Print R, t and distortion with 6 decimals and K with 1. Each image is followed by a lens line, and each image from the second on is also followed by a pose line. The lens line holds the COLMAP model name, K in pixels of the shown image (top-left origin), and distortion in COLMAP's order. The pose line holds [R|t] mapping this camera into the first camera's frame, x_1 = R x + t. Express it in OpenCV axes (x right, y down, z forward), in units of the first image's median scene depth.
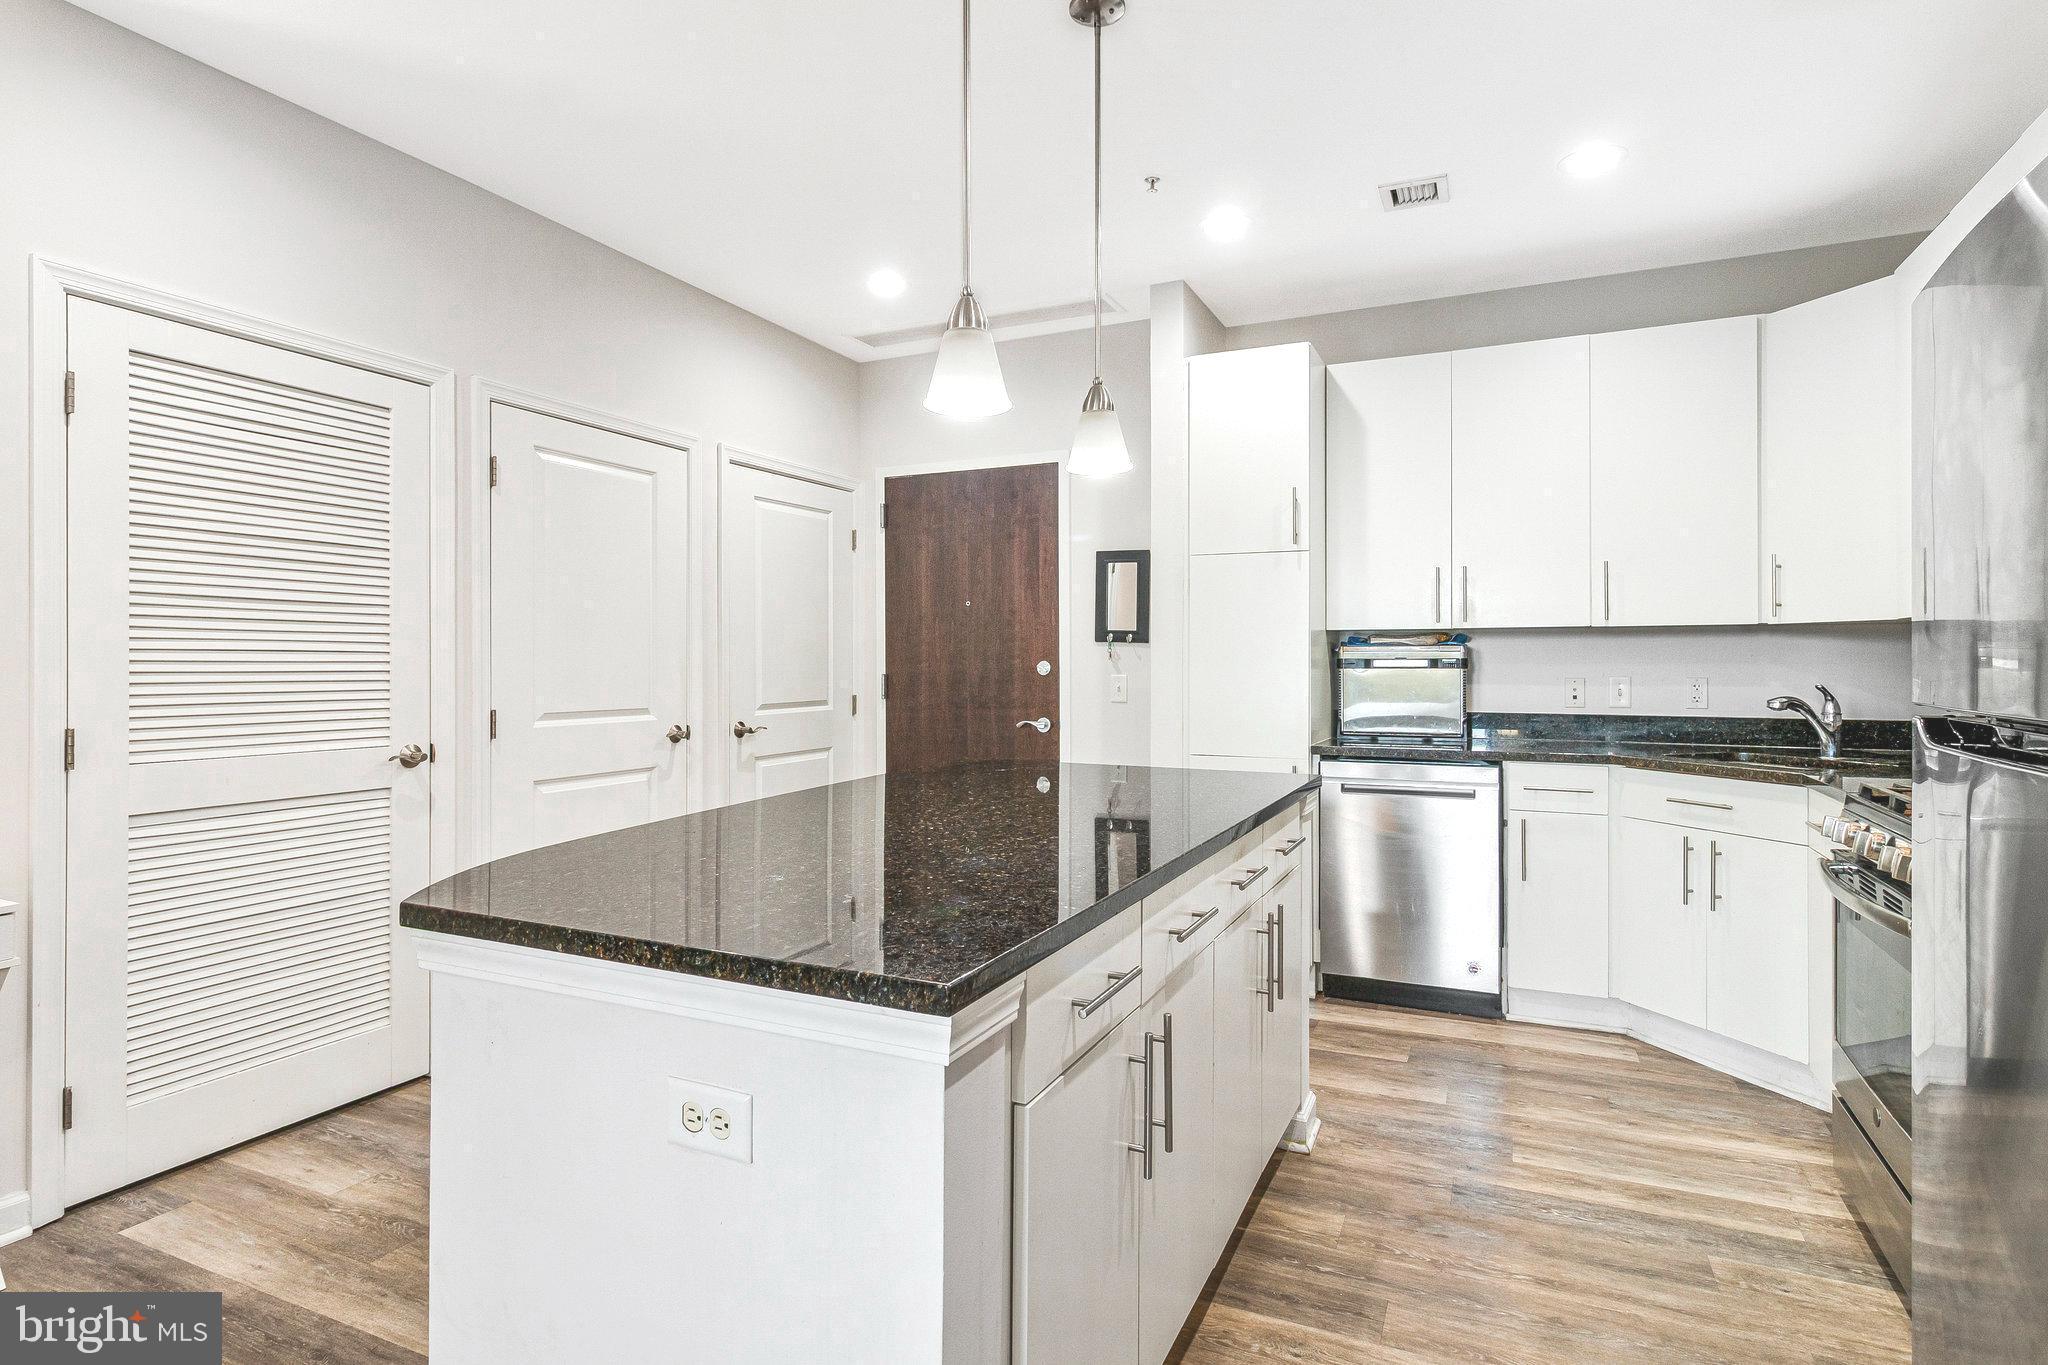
lens RADIAL K [[1074.8, 0, 1027.4], [0, 1074.8, 662.9], [0, 0, 1]] dist [0.002674, -0.000476]
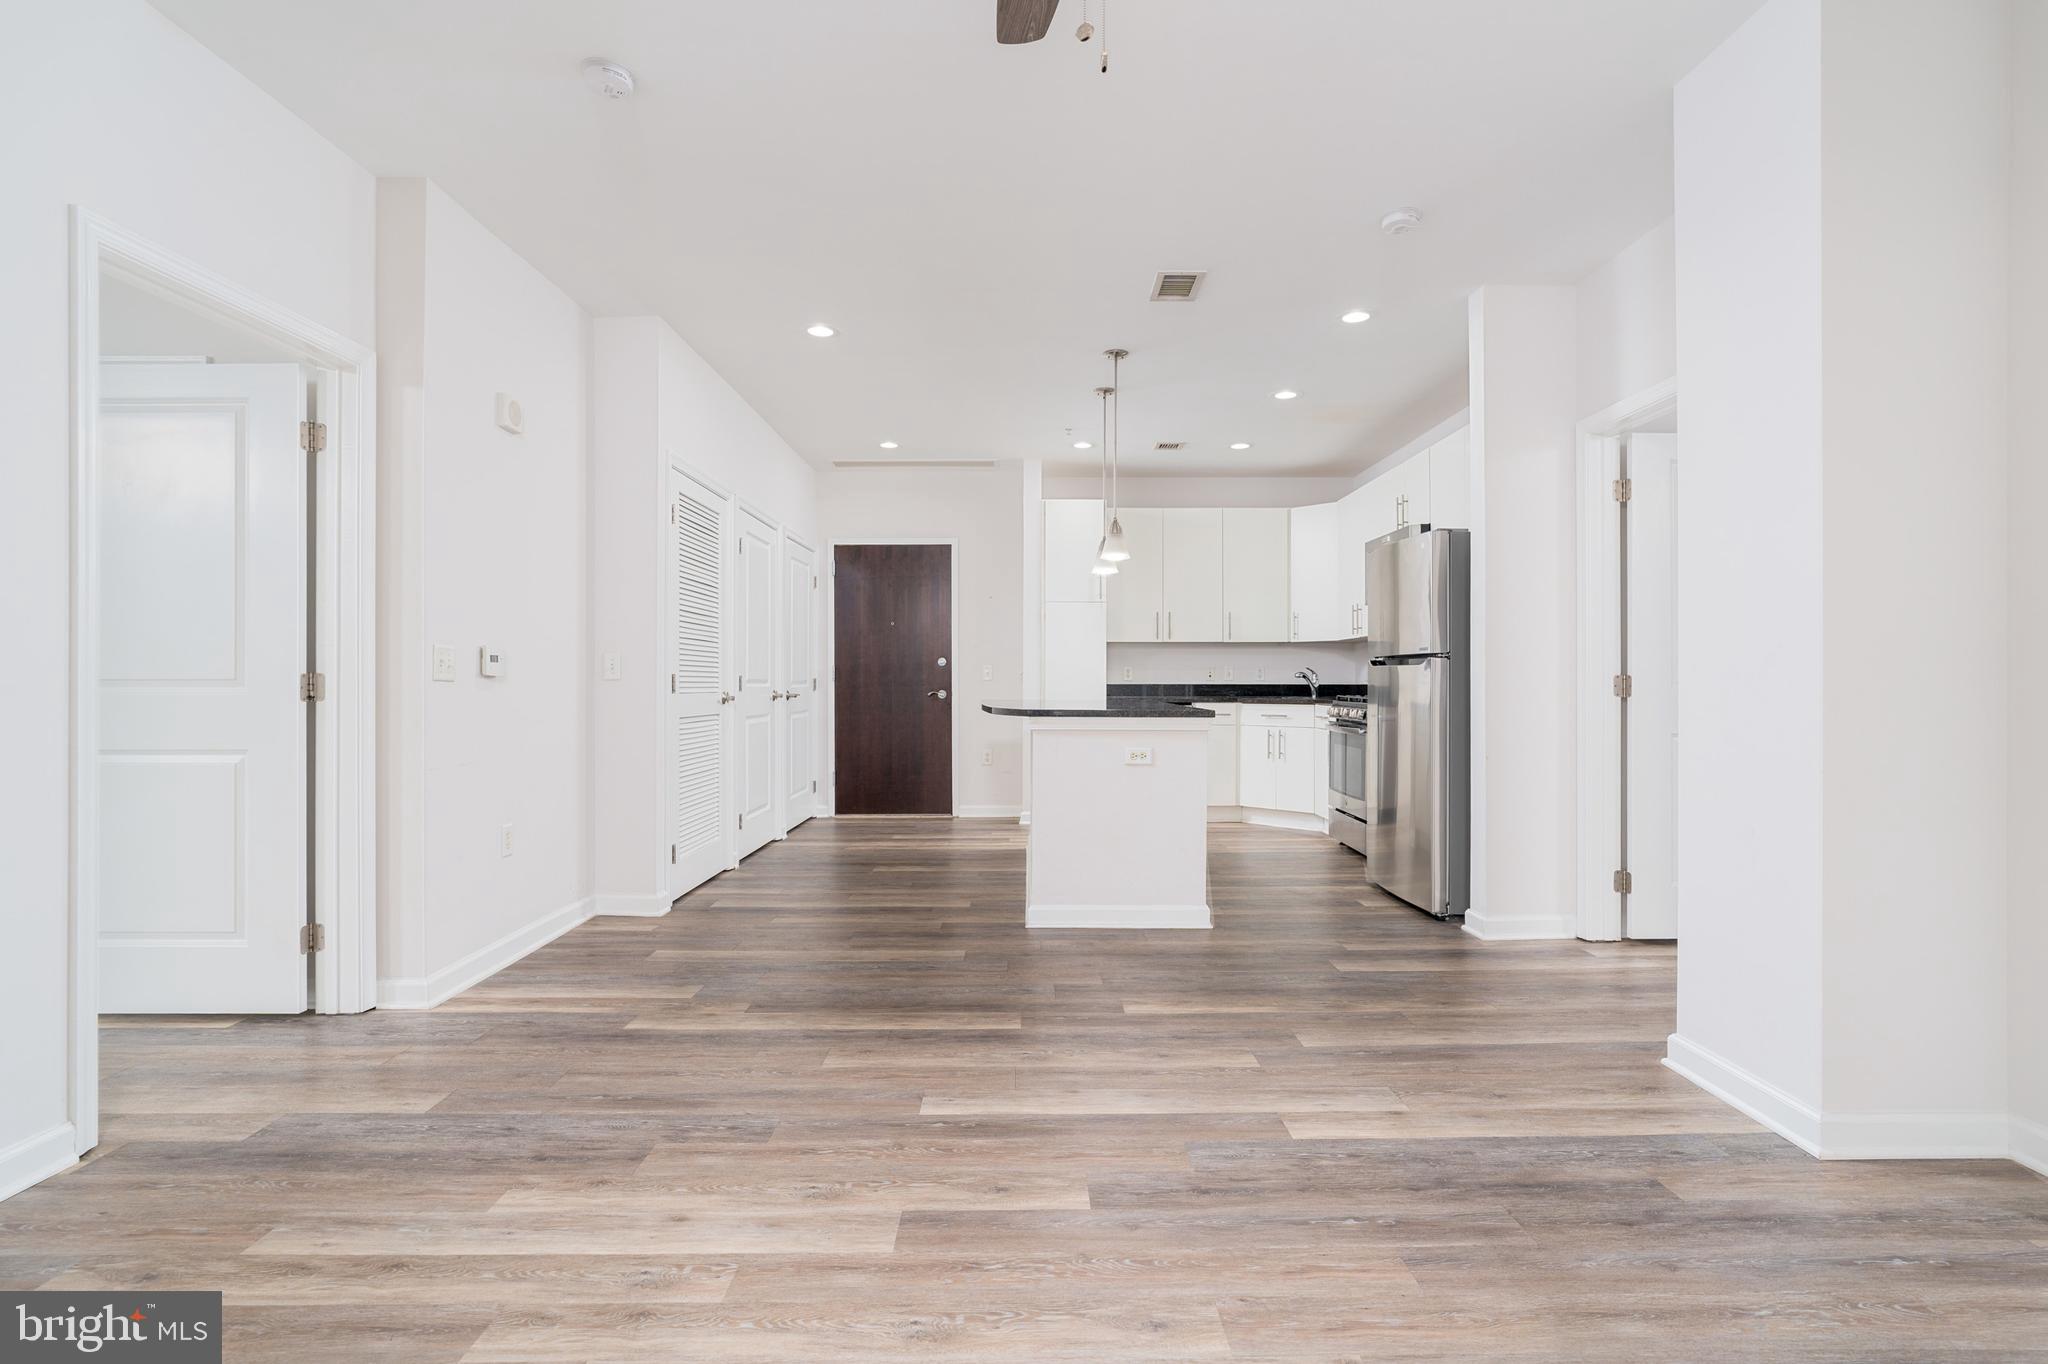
lens RADIAL K [[1025.2, 0, 1011.4], [0, 1025.2, 680.0], [0, 0, 1]] dist [-0.003627, -0.000038]
pose [[0.910400, 0.002196, 0.413724, -0.724188], [-0.000756, 0.999993, -0.003643, 0.051252], [-0.413729, 0.003003, 0.910395, -0.707964]]
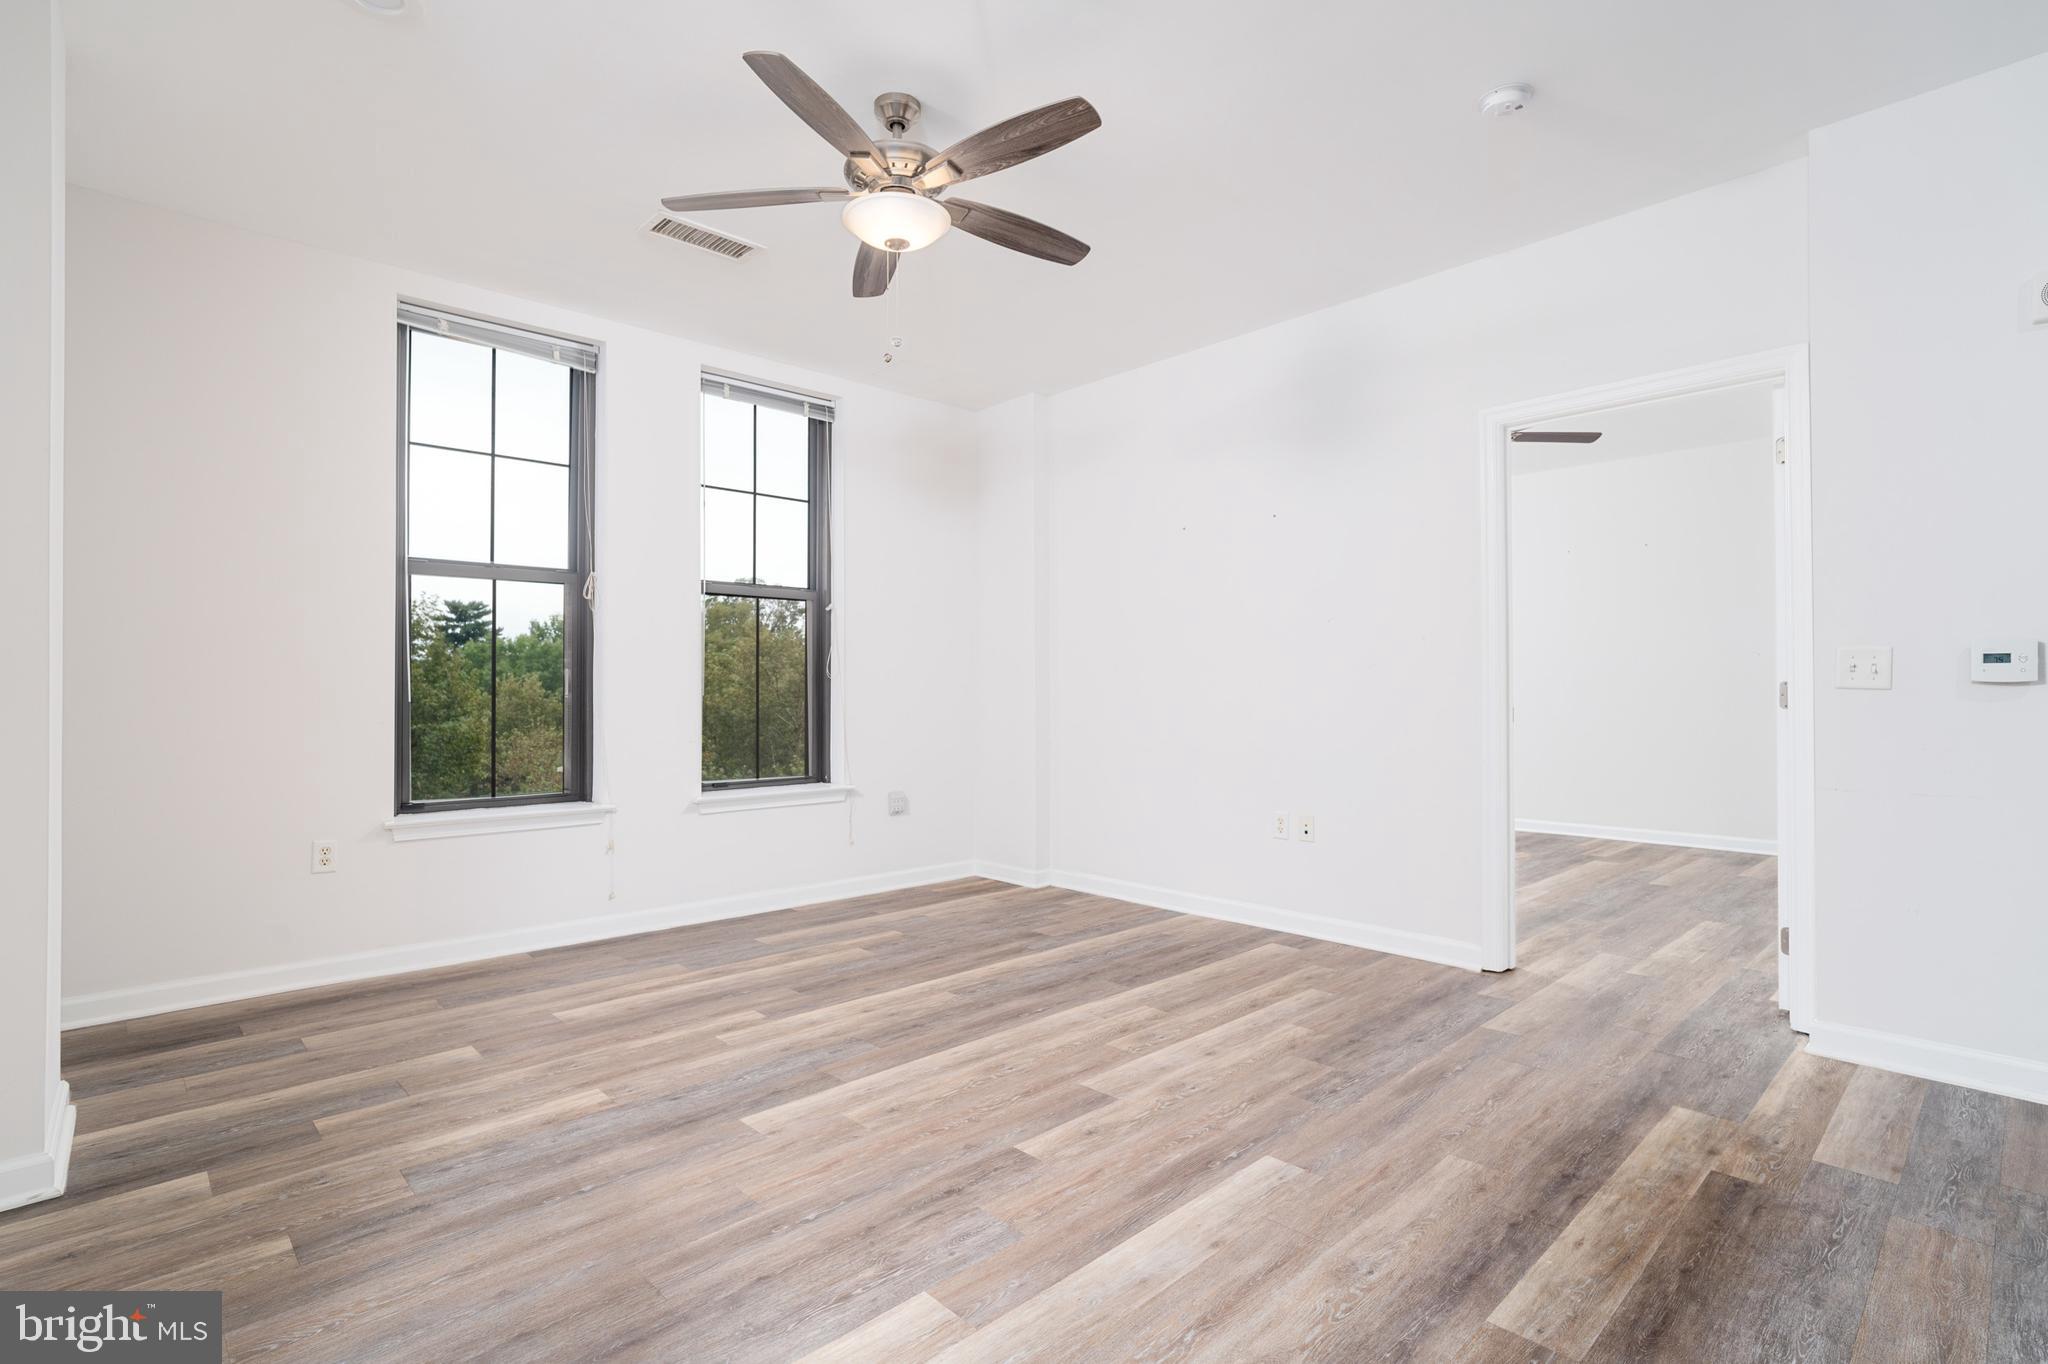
lens RADIAL K [[986.5, 0, 1034.0], [0, 986.5, 683.4], [0, 0, 1]] dist [-0.005394, -0.000270]
pose [[-0.374548, -0.001003, -0.927207, 0.143429], [-0.001177, 0.999999, -0.000606, 0.044034], [0.927207, 0.000865, -0.374549, 0.048427]]
